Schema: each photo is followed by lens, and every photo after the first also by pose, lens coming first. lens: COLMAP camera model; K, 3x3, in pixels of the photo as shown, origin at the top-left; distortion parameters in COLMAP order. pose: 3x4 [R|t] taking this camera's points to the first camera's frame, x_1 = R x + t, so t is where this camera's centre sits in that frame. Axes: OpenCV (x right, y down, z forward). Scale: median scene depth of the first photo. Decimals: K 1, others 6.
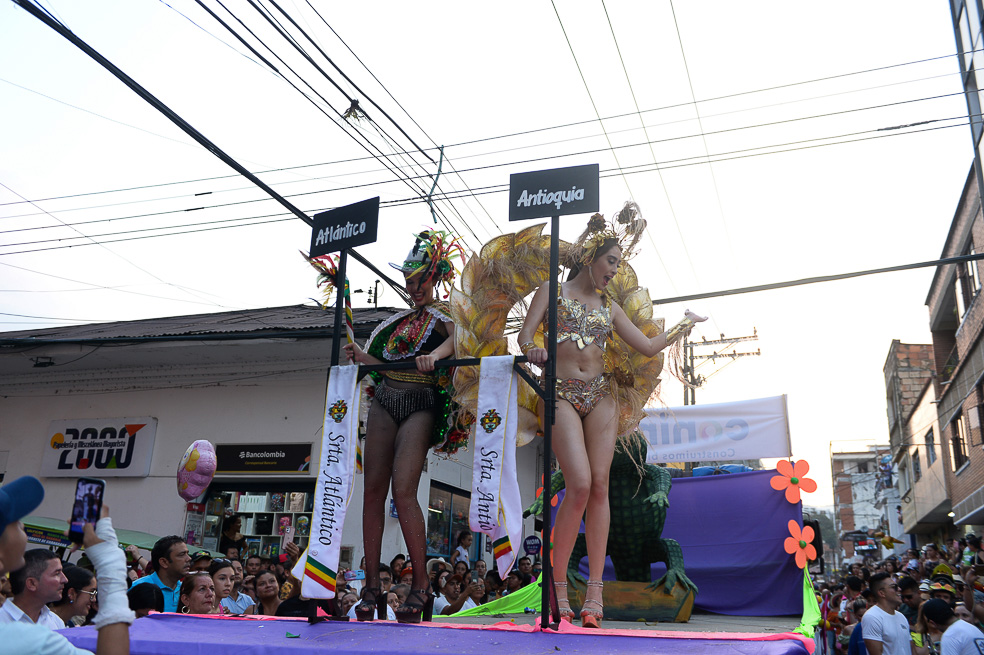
lens RADIAL K [[823.2, 0, 492.0], [0, 823.2, 327.5], [0, 0, 1]] dist [0.002619, -0.004762]
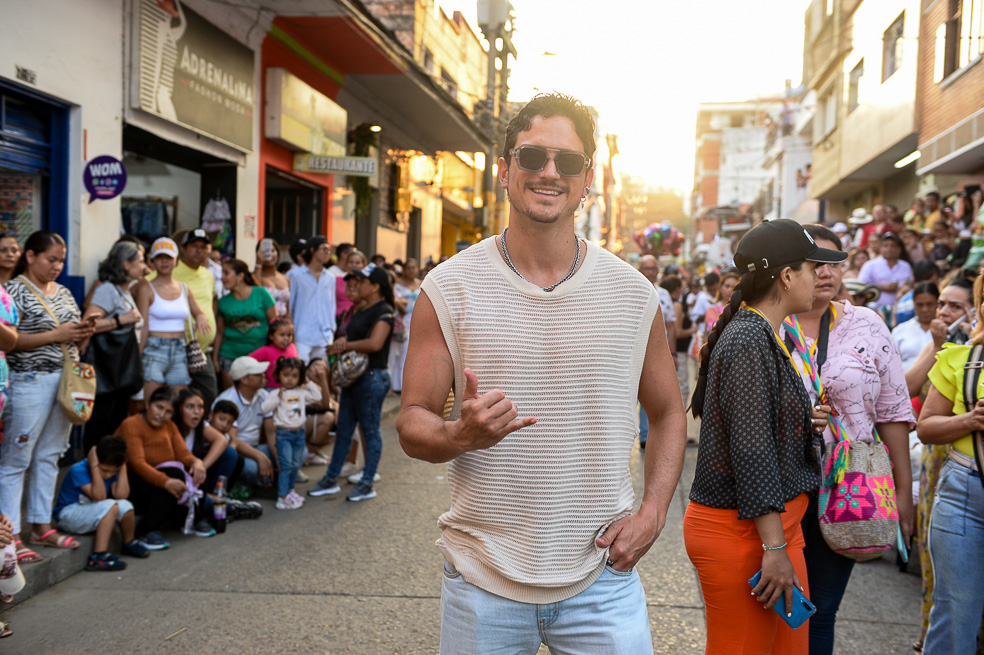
lens RADIAL K [[1108.4, 0, 492.0], [0, 1108.4, 327.5], [0, 0, 1]] dist [0.002089, 0.001348]
pose [[0.975405, -0.026102, 0.218870, 0.057374], [-0.048029, 0.943936, 0.326616, 0.073834], [-0.215124, -0.329095, 0.919466, 0.217322]]
